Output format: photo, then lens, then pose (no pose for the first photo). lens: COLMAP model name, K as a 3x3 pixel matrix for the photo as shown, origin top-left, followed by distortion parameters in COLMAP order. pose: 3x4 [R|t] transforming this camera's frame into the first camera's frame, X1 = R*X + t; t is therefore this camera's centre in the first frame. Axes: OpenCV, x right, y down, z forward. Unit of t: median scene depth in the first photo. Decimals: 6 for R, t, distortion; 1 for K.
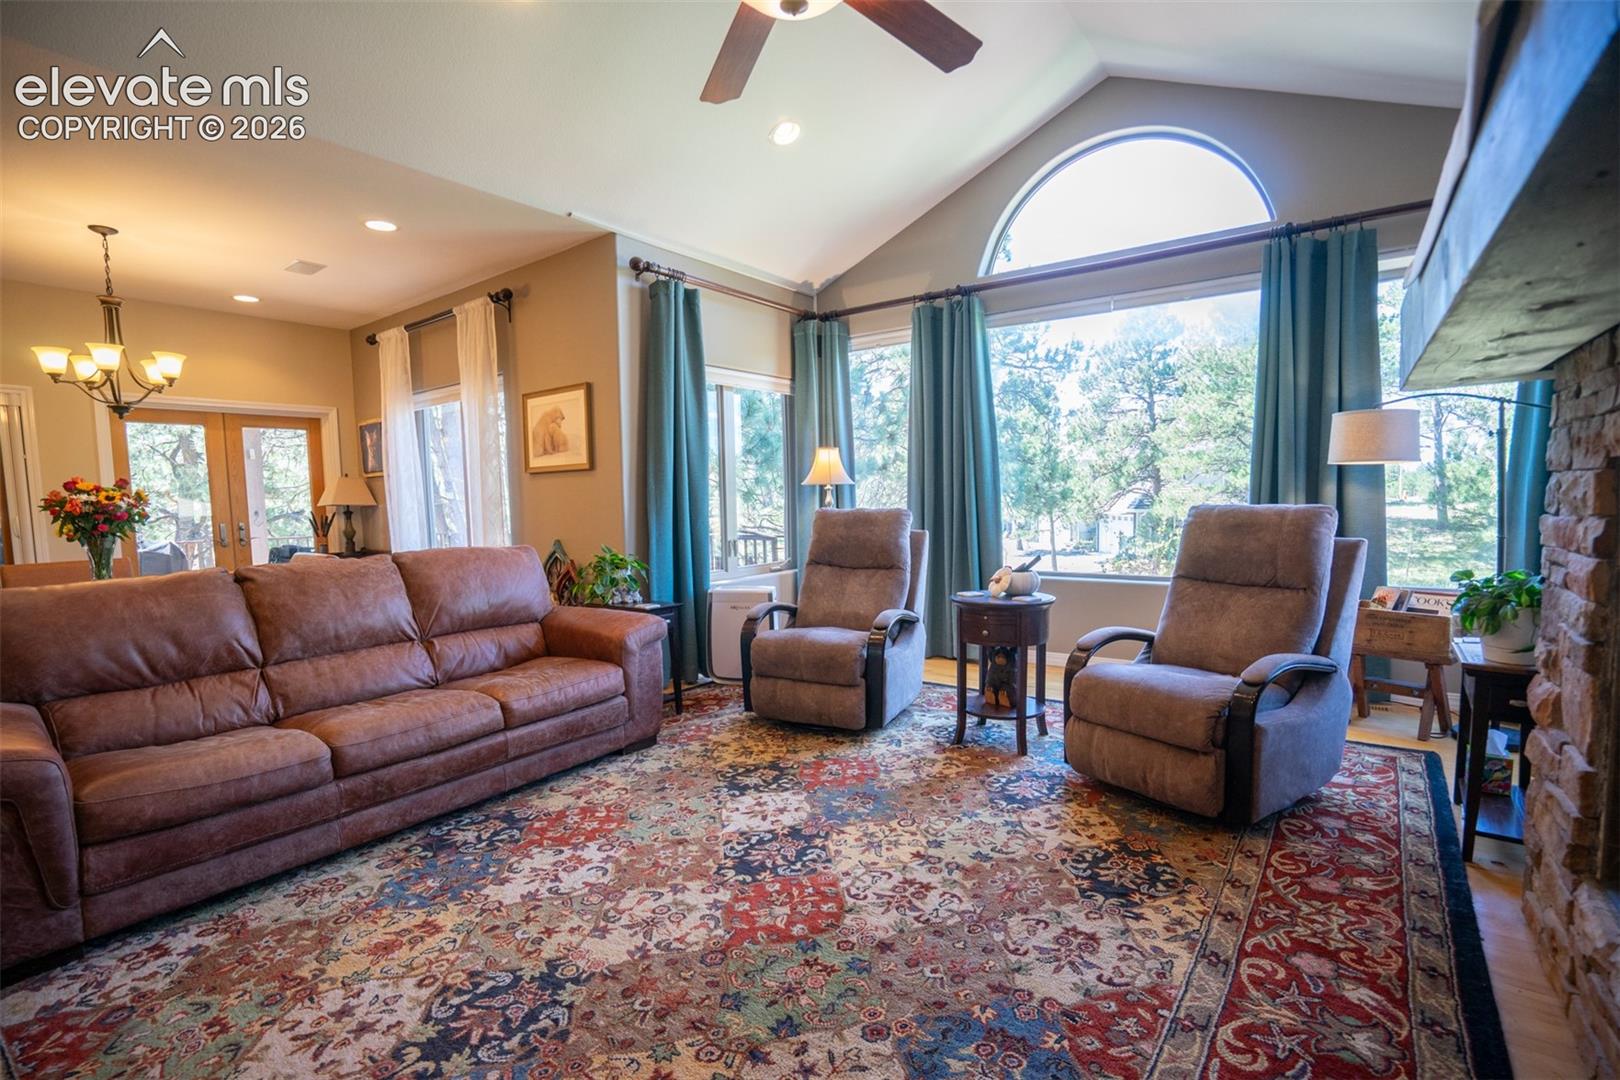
lens RADIAL K [[742.1, 0, 828.3], [0, 742.1, 542.9], [0, 0, 1]] dist [-0.033120, 0.006515]
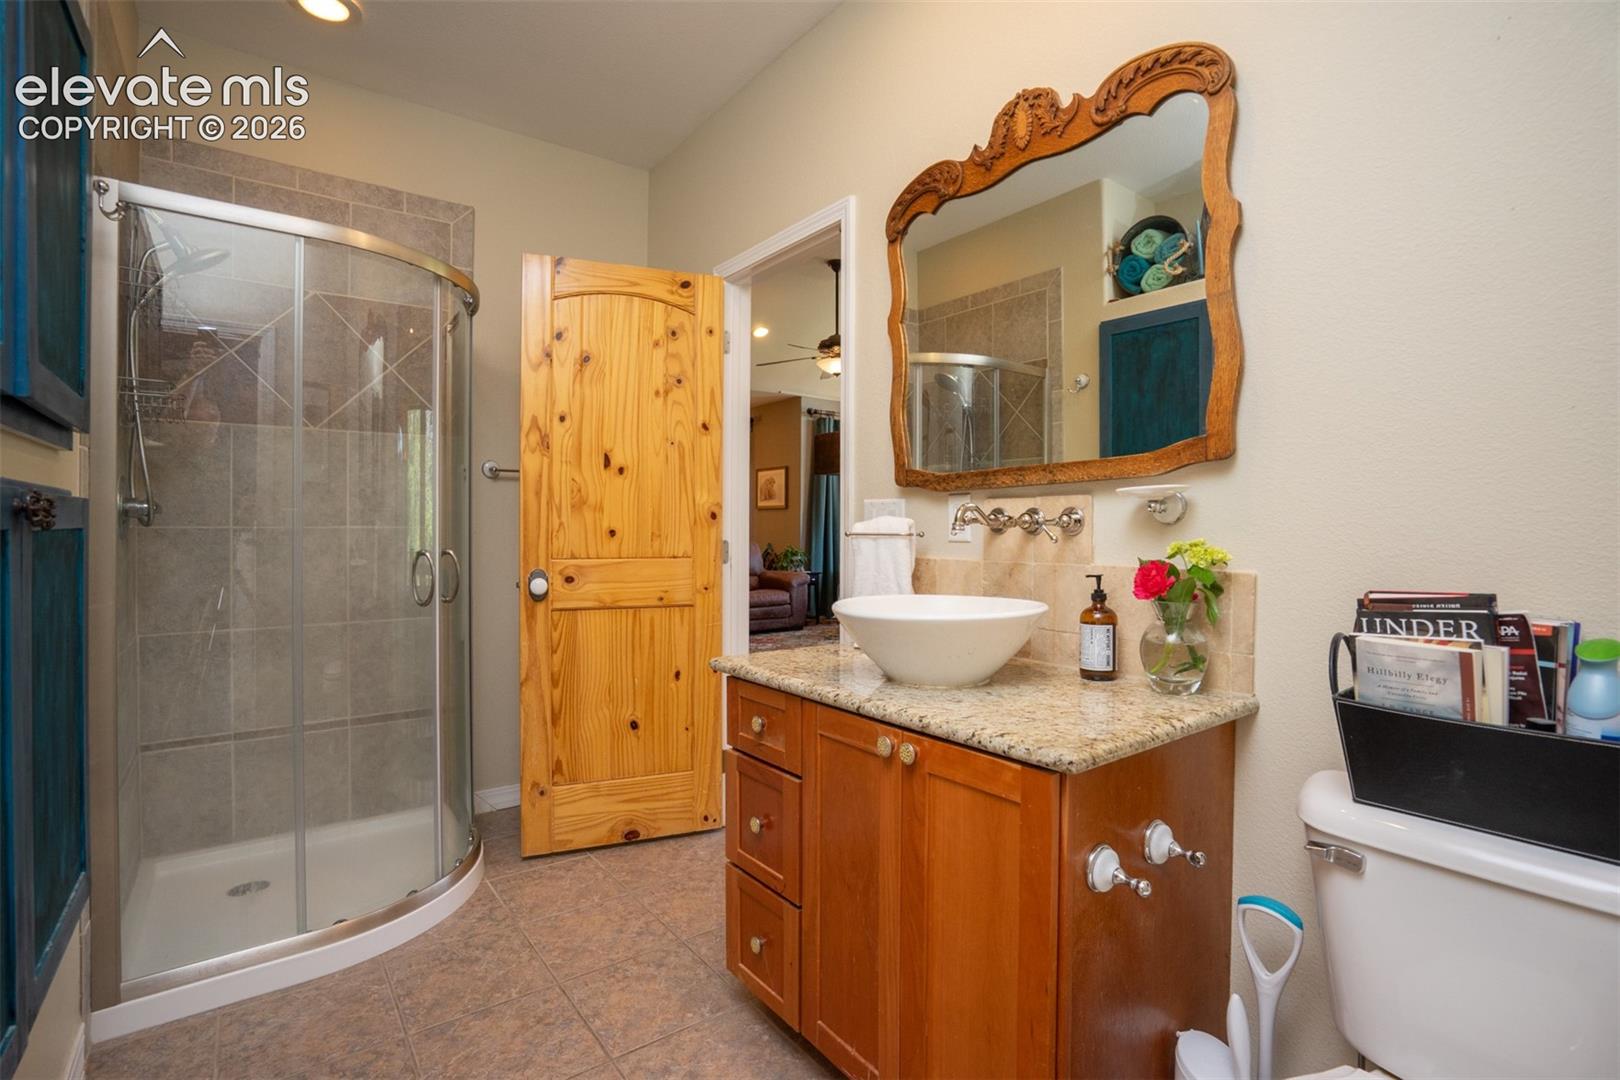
lens RADIAL K [[787.4, 0, 812.1], [0, 787.4, 531.3], [0, 0, 1]] dist [0.002677, 0.001116]
pose [[0.949824, 0.031719, -0.311173, 0.655168], [-0.048757, 0.997698, -0.047128, 0.097153], [0.308962, 0.059935, 0.949184, -1.594686]]
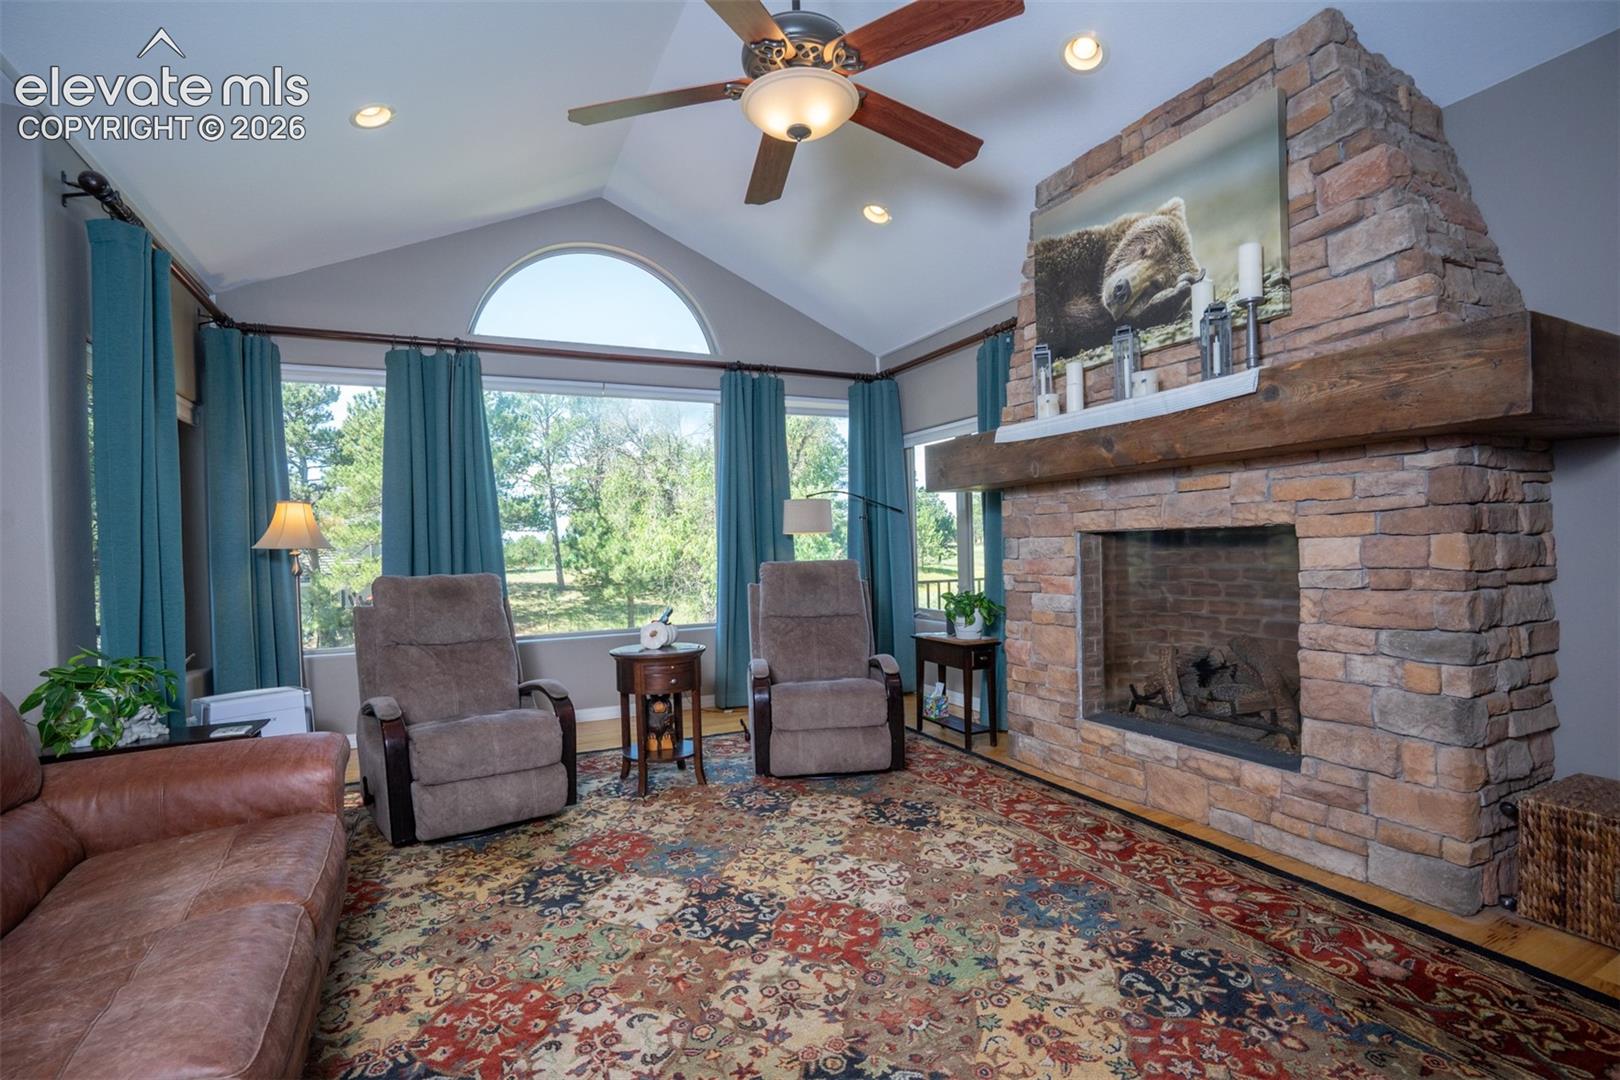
lens RADIAL K [[732.6, 0, 815.4], [0, 732.6, 563.6], [0, 0, 1]] dist [-0.030536, 0.003674]
pose [[0.457480, -0.000372, 0.889220, -0.718748], [0.065942, 0.997261, -0.033509, 0.001481], [-0.886772, 0.073967, 0.456251, 0.356738]]
